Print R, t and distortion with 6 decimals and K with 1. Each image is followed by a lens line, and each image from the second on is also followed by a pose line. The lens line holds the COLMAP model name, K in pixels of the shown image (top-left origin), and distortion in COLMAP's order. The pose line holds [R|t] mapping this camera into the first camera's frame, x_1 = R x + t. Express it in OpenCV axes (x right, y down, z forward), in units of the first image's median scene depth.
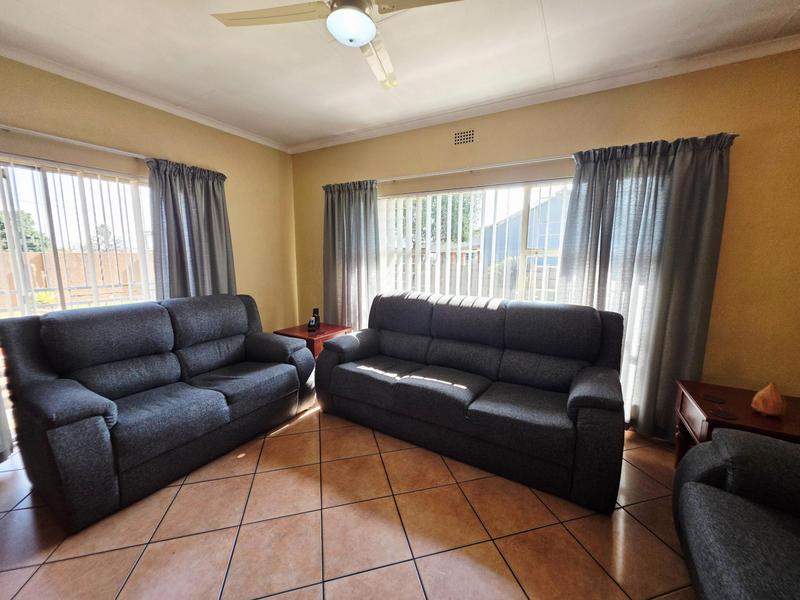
lens RADIAL K [[318.5, 0, 402.1], [0, 318.5, 299.4], [0, 0, 1]] dist [0.003696, -0.000099]
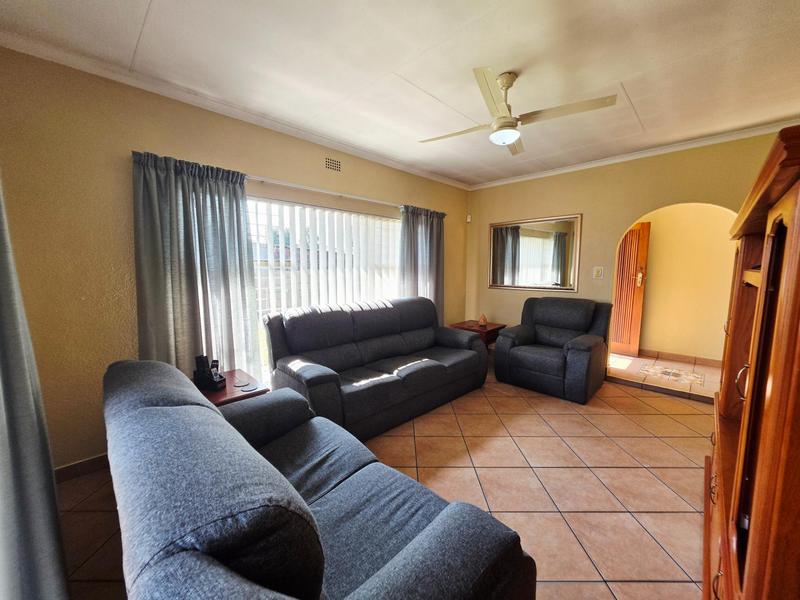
lens RADIAL K [[318.5, 0, 404.9], [0, 318.5, 299.8], [0, 0, 1]] dist [0.003696, -0.000099]
pose [[0.248732, -0.110207, 0.962282, -1.015488], [0.136086, 0.987627, 0.077933, -0.099354], [-0.958964, 0.111569, 0.260652, 0.588656]]
